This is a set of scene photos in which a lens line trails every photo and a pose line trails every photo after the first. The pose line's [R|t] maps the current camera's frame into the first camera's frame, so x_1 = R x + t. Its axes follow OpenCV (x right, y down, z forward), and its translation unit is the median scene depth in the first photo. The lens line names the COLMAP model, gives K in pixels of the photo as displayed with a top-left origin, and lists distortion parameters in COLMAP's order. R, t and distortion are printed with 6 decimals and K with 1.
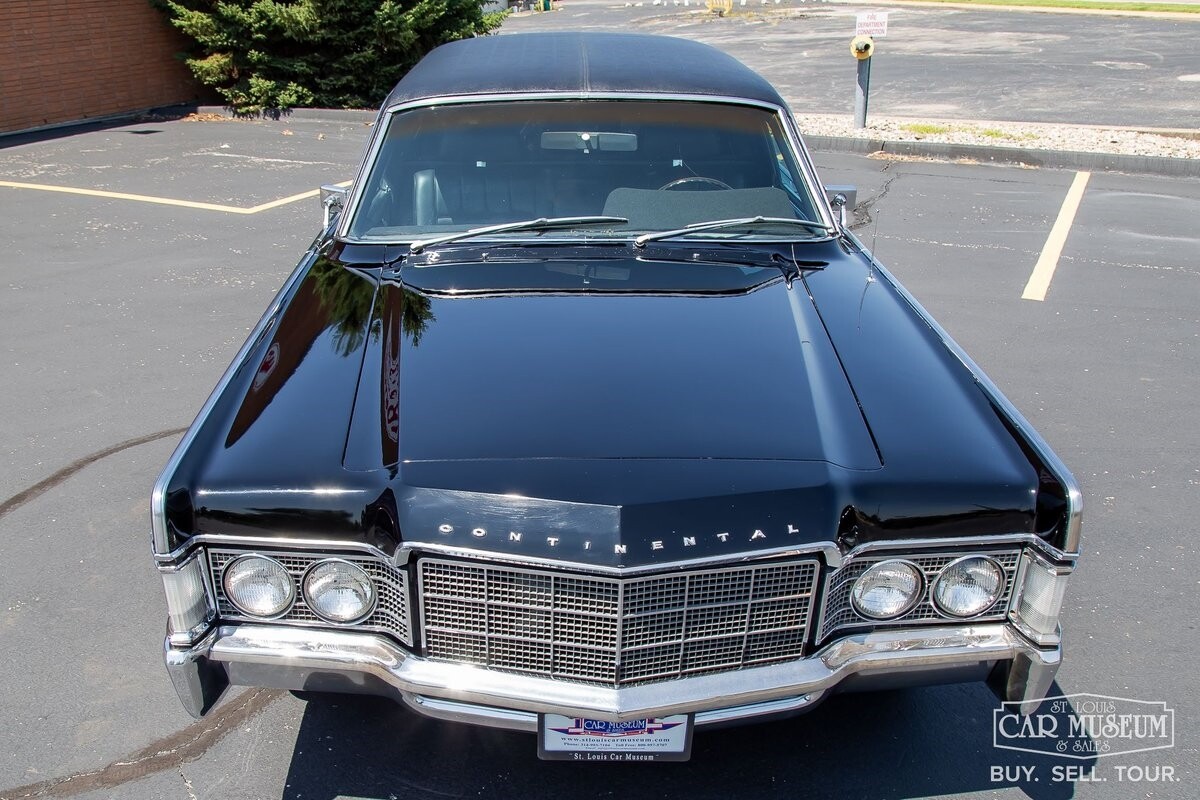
lens RADIAL K [[1077.1, 0, 530.3], [0, 1077.1, 425.6], [0, 0, 1]] dist [-0.126481, 0.109713]
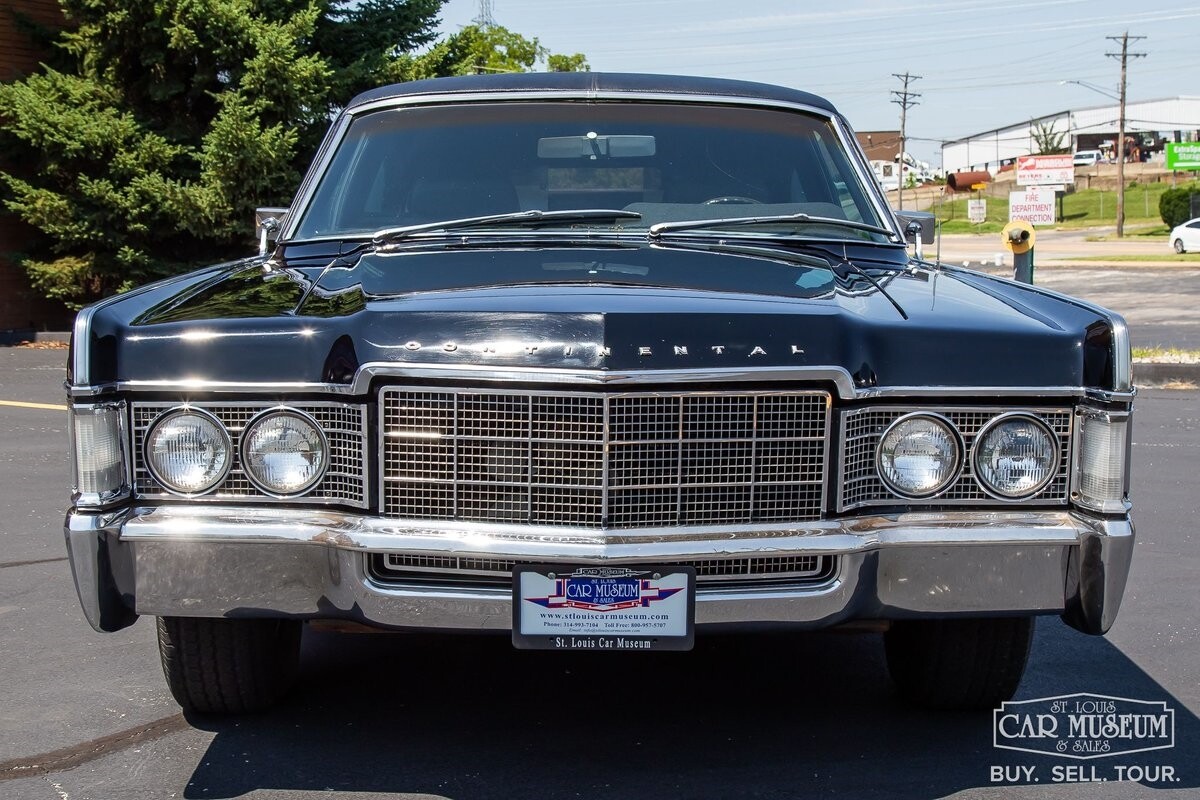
lens RADIAL K [[1687.9, 0, 600.0], [0, 1687.9, 400.0], [0, 0, 1]] dist [0.041651, 0.056768]
pose [[0.999345, 0.011066, 0.034459, 0.027199], [-0.001239, 0.962016, -0.272991, 0.475752], [-0.036171, 0.272769, 0.961399, -0.321918]]
